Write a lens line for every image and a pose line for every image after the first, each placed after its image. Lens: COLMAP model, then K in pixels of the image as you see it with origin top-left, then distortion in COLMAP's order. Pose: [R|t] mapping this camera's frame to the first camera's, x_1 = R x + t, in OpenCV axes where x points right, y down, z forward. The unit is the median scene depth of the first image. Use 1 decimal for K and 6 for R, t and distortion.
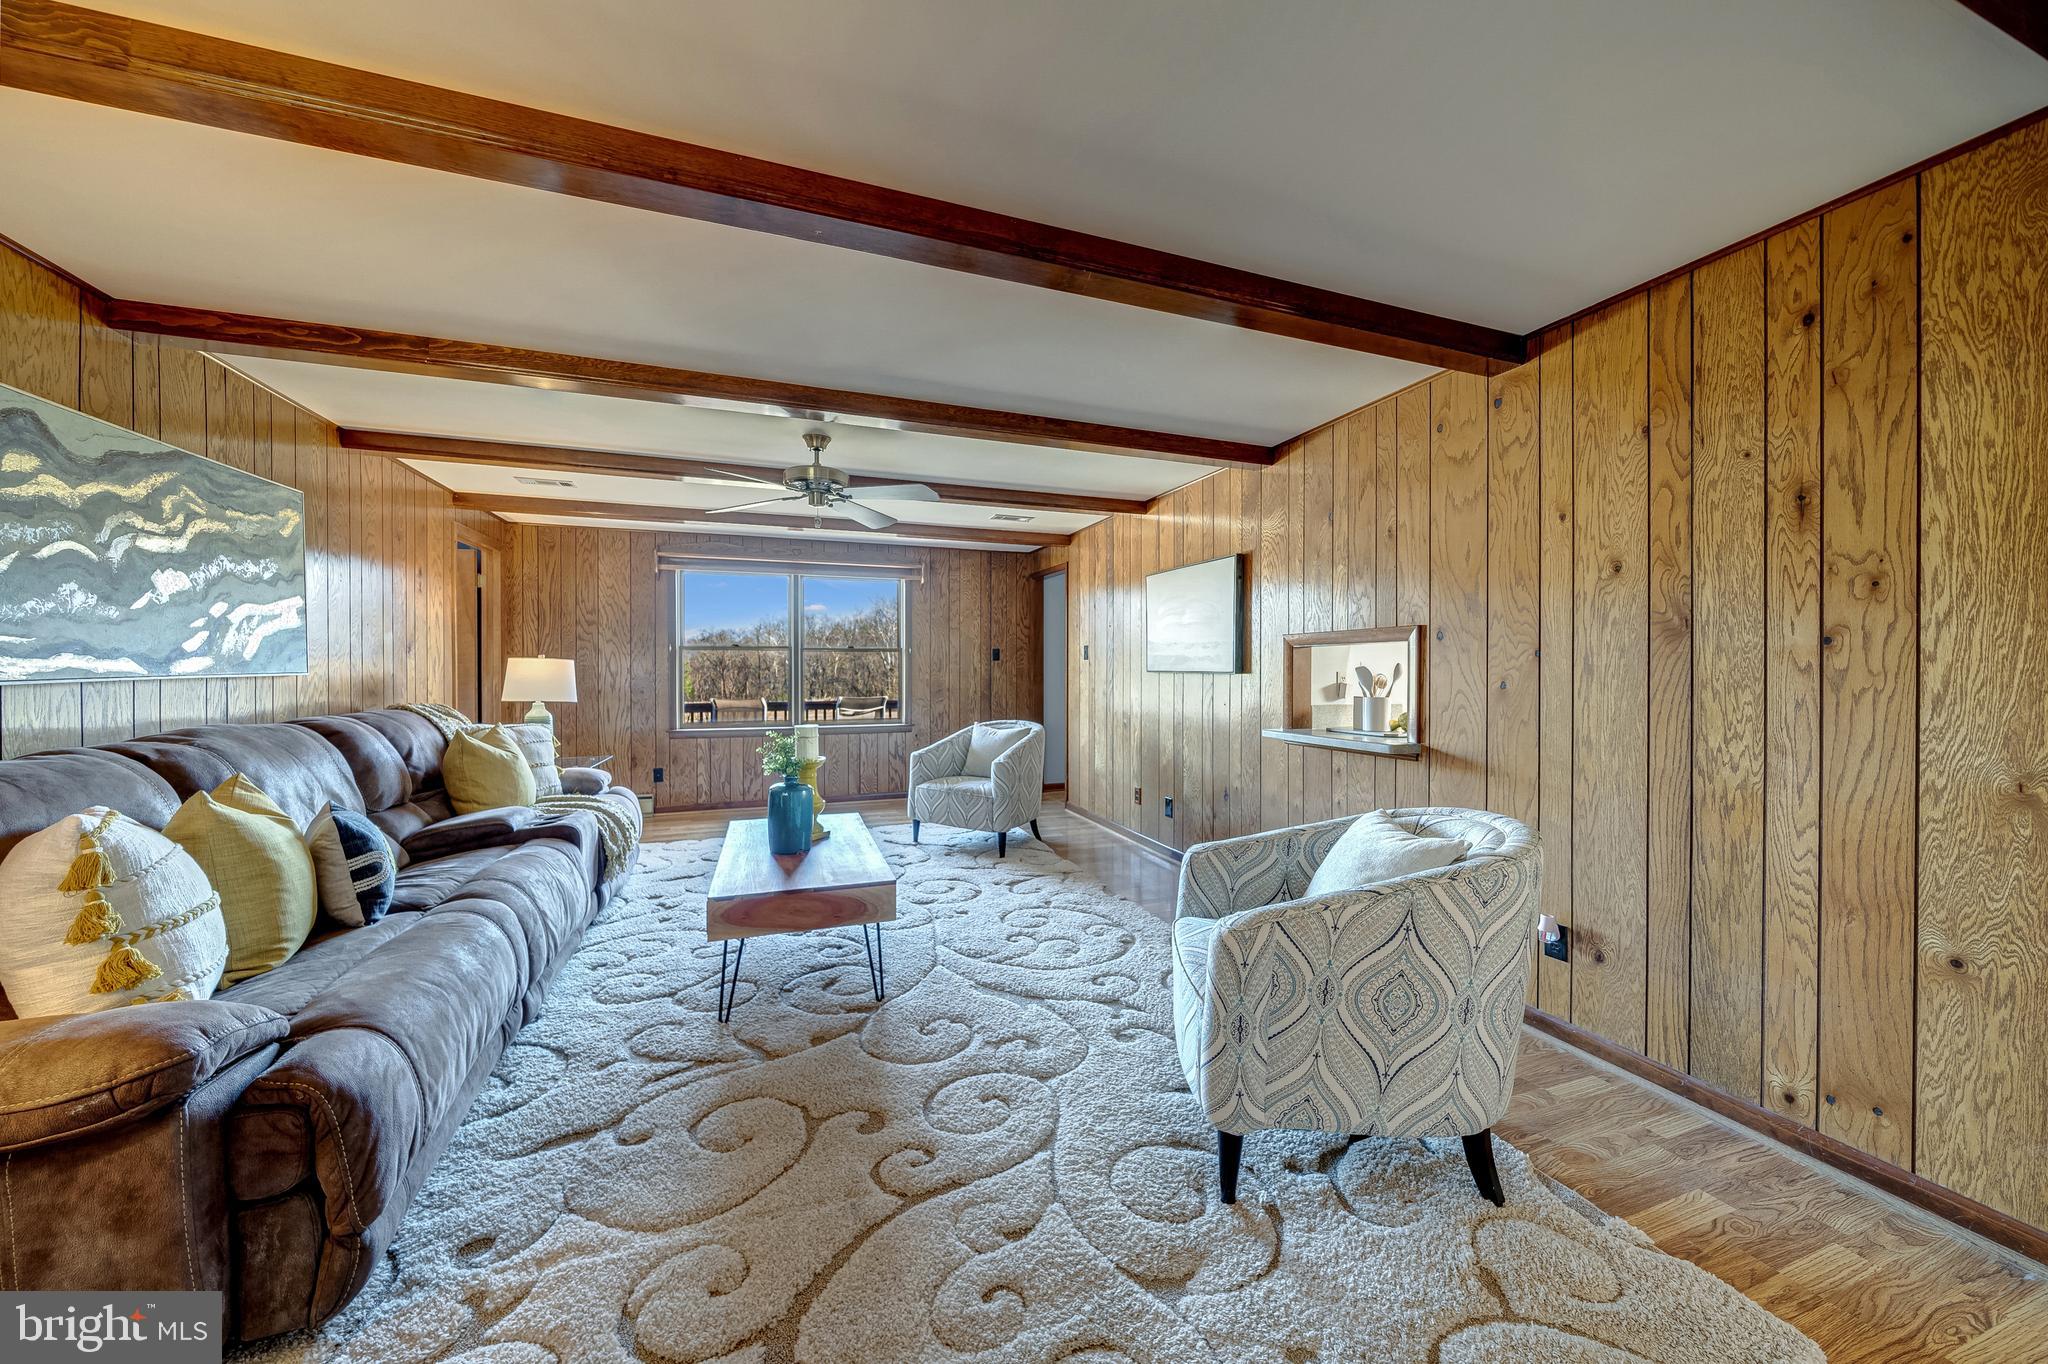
lens RADIAL K [[699.0, 0, 1012.7], [0, 699.0, 676.8], [0, 0, 1]] dist [-0.006784, -0.000212]
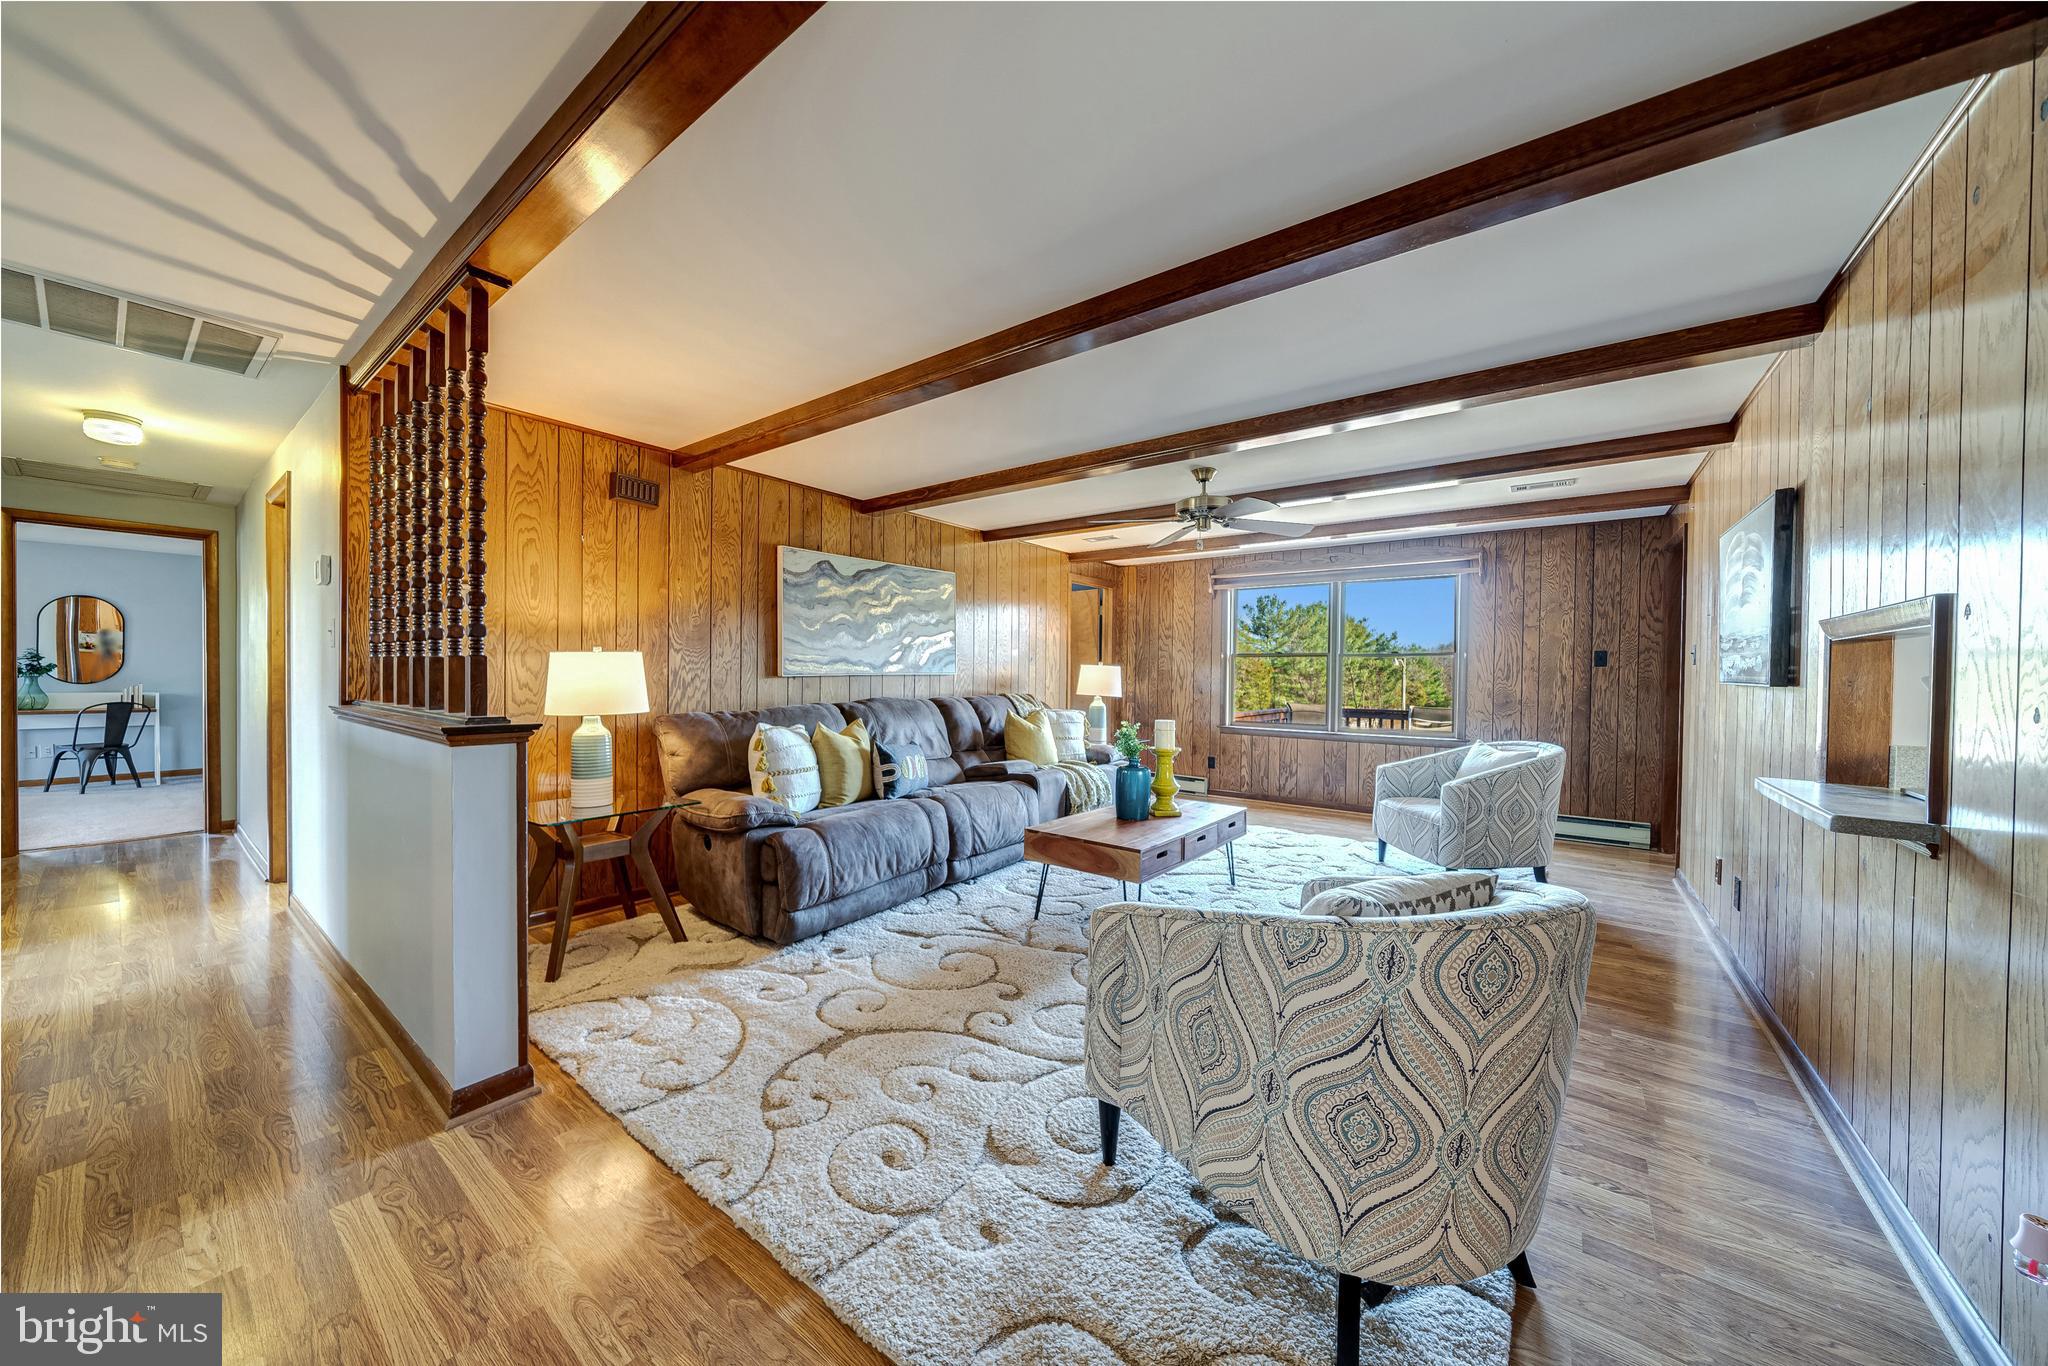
lens RADIAL K [[695.9, 0, 1024.0], [0, 695.9, 683.0], [0, 0, 1]] dist [-0.003439, -0.000031]
pose [[0.551699, 0.018727, -0.833833, 0.601236], [-0.019884, 0.999759, 0.009298, -0.000028], [0.833806, 0.011450, 0.551938, 0.153153]]
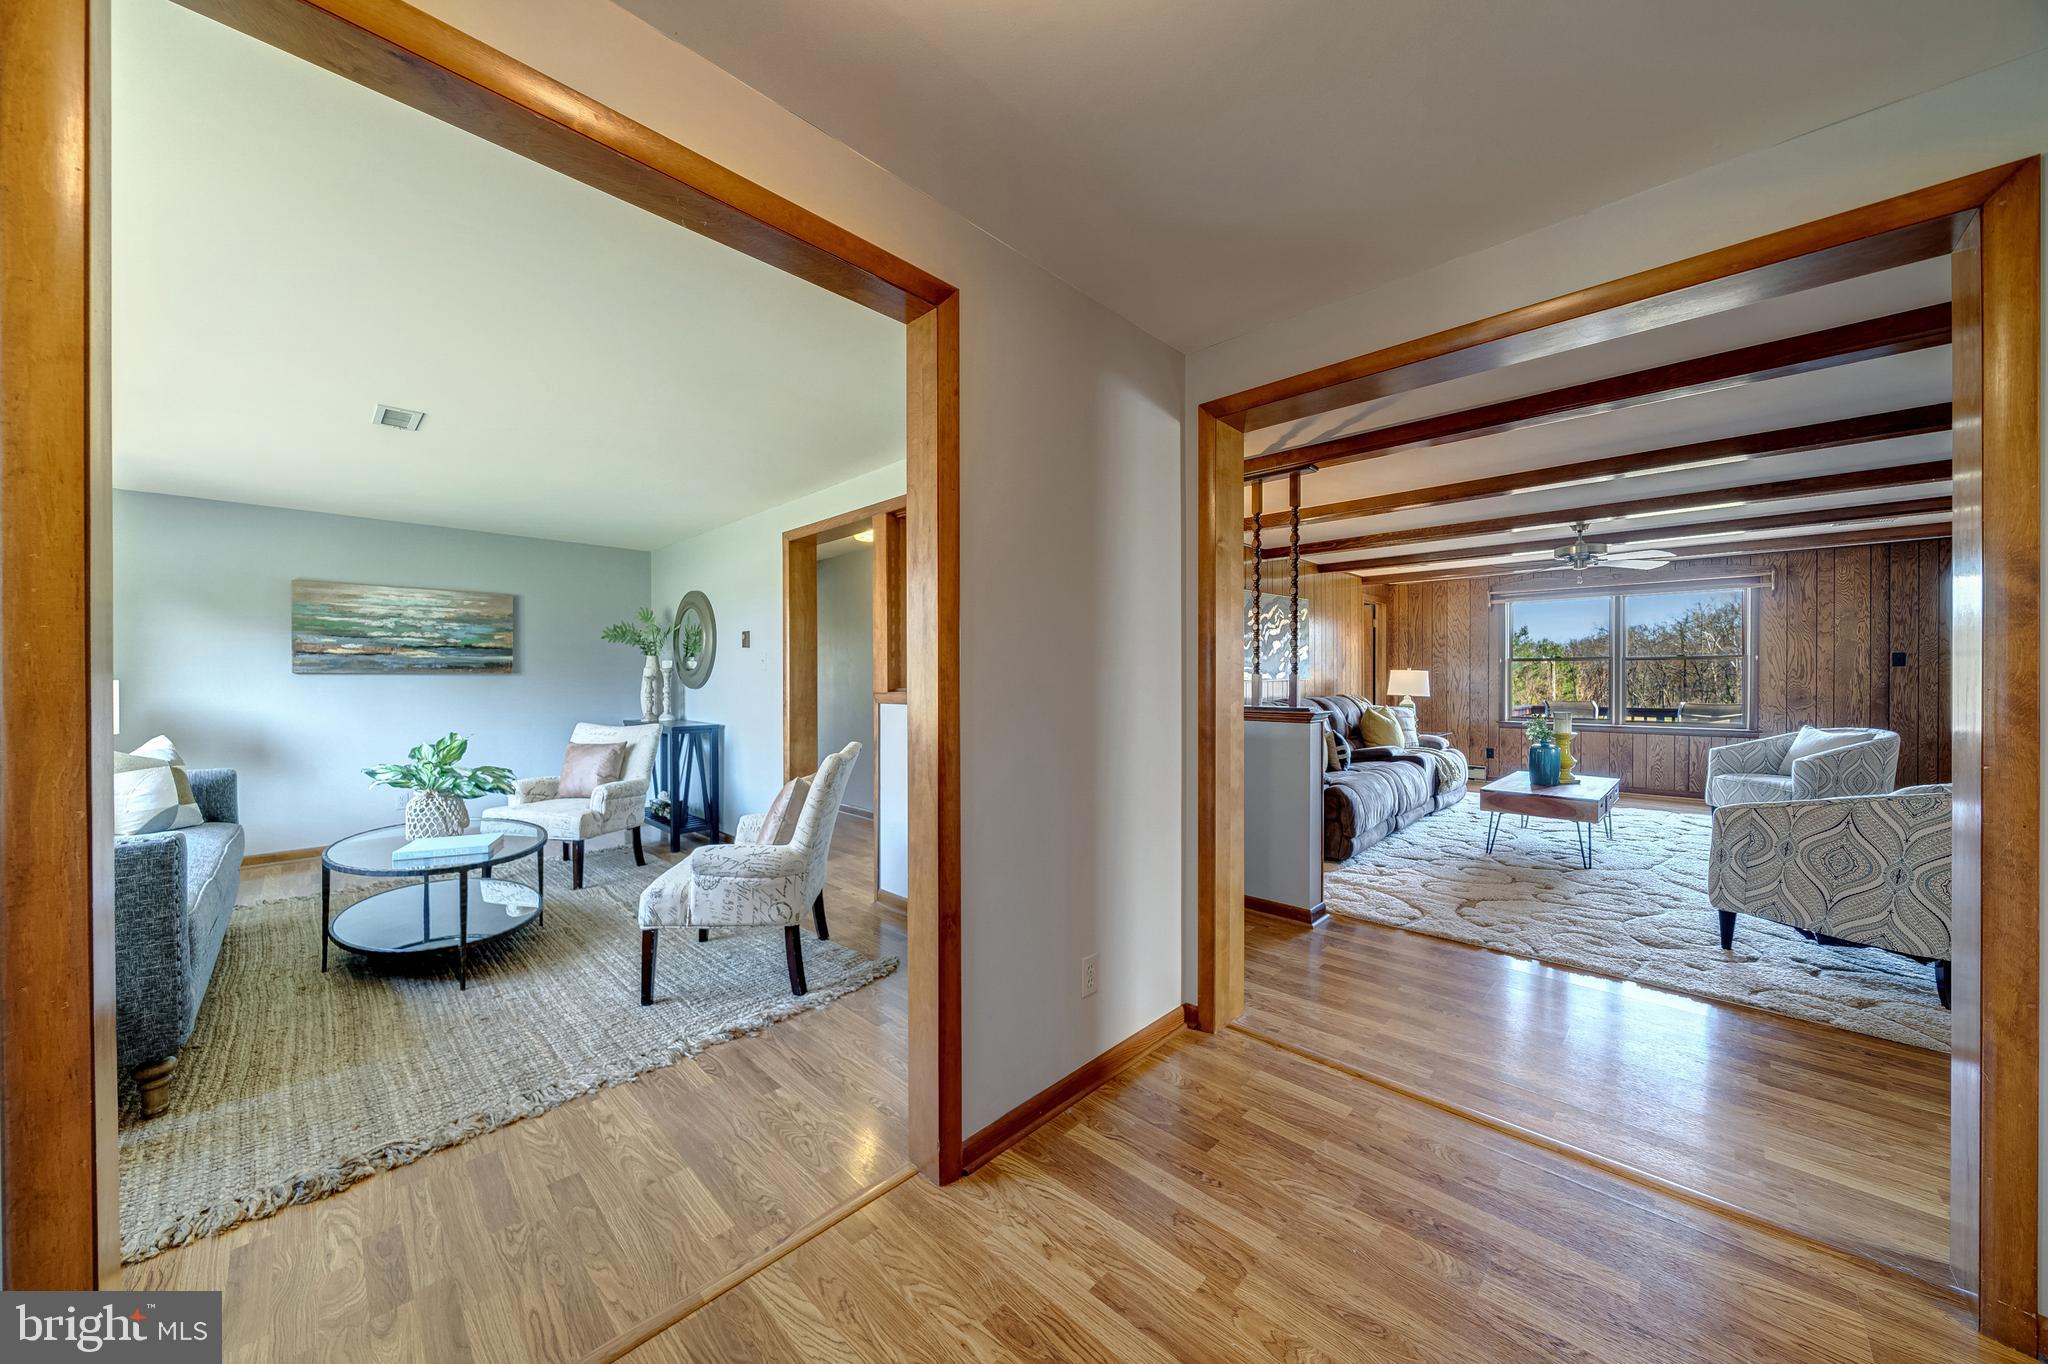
lens RADIAL K [[699.0, 0, 1012.7], [0, 699.0, 676.8], [0, 0, 1]] dist [-0.006784, -0.000212]
pose [[0.434648, 0.000561, -0.900600, 0.638933], [-0.007475, 0.999968, -0.002985, 0.002758], [0.900569, 0.008029, 0.434638, -0.892666]]
